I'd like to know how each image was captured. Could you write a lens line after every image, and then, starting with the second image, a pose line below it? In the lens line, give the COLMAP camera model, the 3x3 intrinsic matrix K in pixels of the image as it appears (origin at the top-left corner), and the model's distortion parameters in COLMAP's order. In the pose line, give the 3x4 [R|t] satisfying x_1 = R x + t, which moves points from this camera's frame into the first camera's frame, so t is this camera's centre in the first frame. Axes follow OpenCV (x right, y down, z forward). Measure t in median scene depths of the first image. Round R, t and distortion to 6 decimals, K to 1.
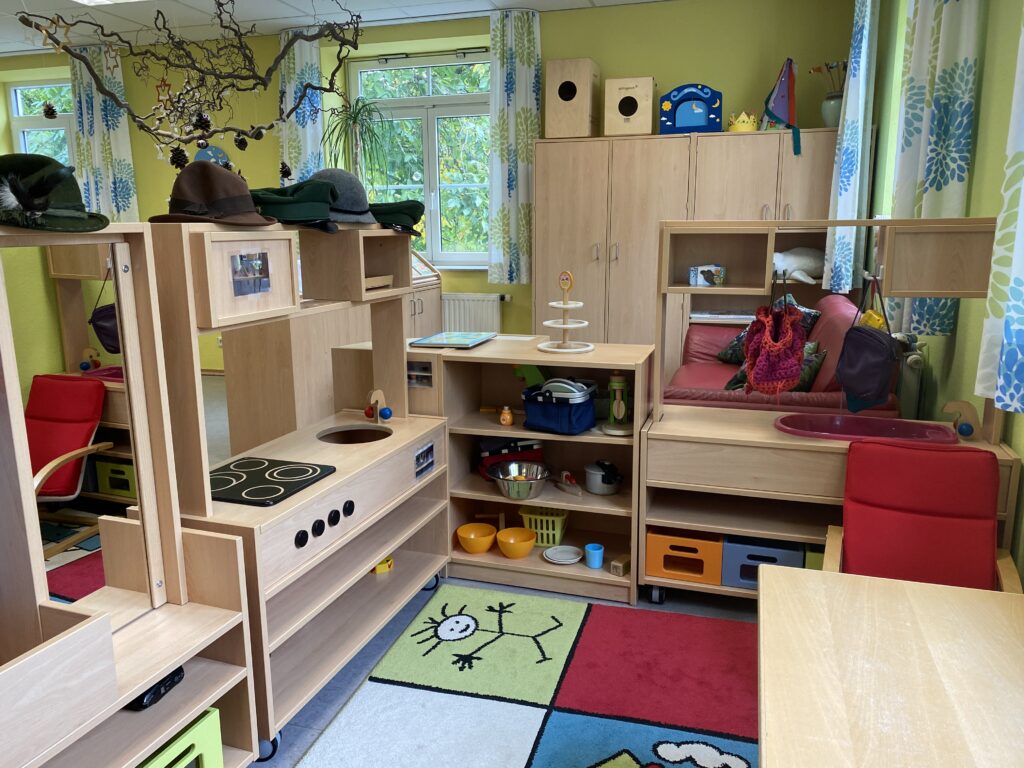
lens RADIAL K [[802.2, 0, 512.0], [0, 802.2, 384.0], [0, 0, 1]] dist [0.016405, -0.003640]
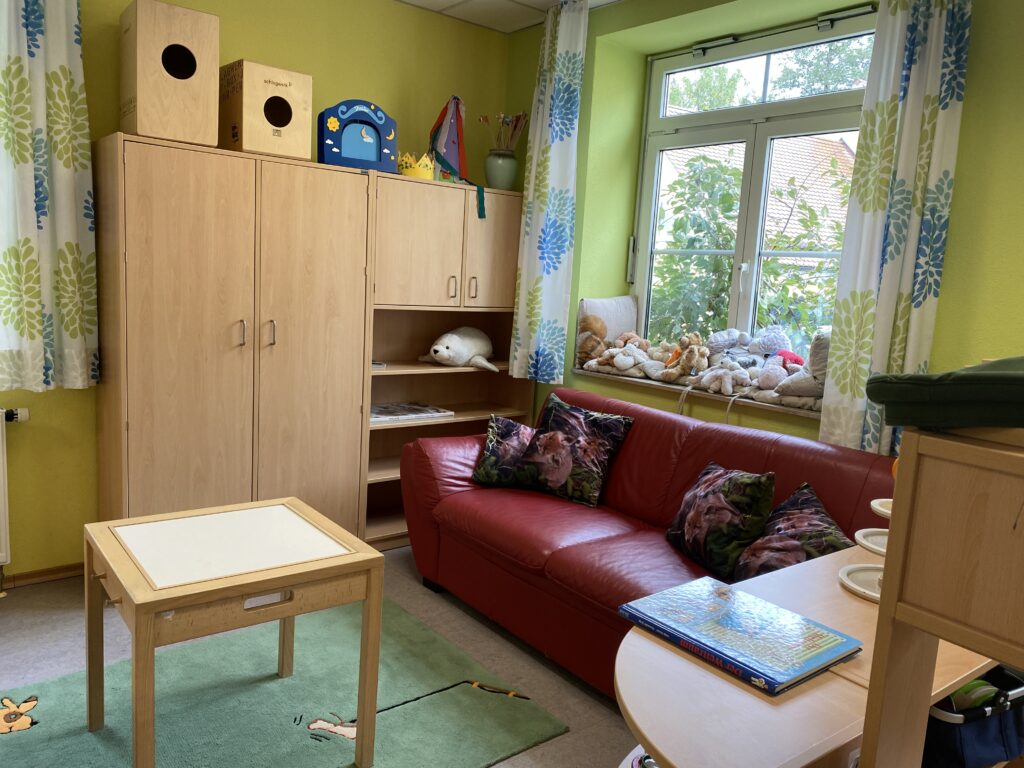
lens RADIAL K [[783.5, 0, 501.7], [0, 783.5, 386.5], [0, 0, 1]] dist [0.057809, -0.058634]
pose [[0.566324, -0.077288, 0.820551, -0.280747], [0.097398, 0.994893, 0.026488, -0.119771], [-0.818407, 0.064920, 0.570960, 0.484071]]
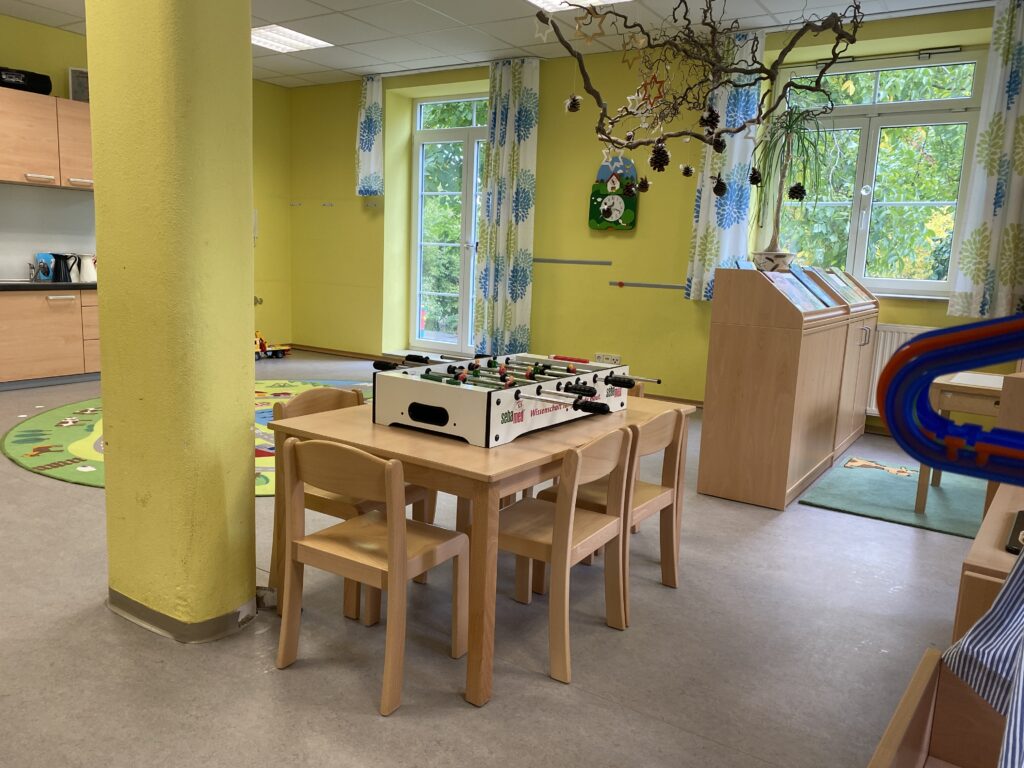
lens RADIAL K [[783.5, 0, 501.7], [0, 783.5, 386.5], [0, 0, 1]] dist [0.057809, -0.058634]
pose [[0.957777, 0.094429, -0.271562, -0.269928], [-0.103075, 0.994516, -0.017719, 0.015679], [0.268399, 0.044962, 0.962258, 0.064123]]
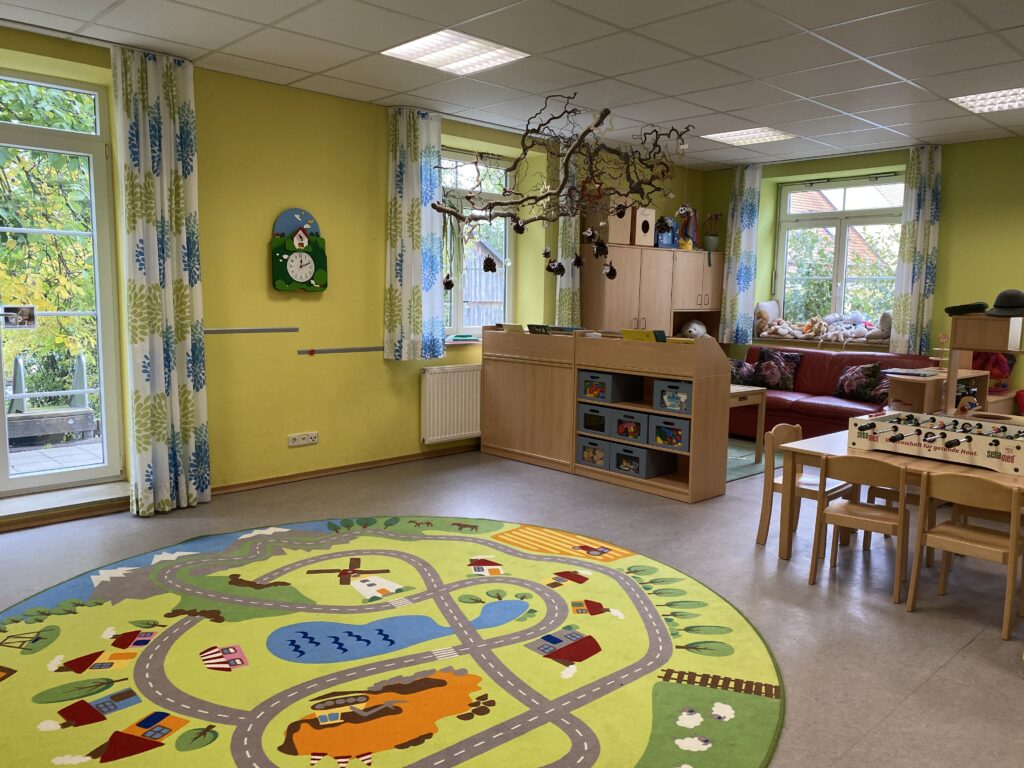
lens RADIAL K [[798.7, 0, 525.4], [0, 798.7, 382.0], [0, 0, 1]] dist [0.096292, -0.071724]
pose [[0.484843, -0.082606, 0.870692, -1.222727], [0.147929, 0.988932, 0.011450, -0.107842], [-0.862000, 0.123250, 0.491696, 0.478152]]
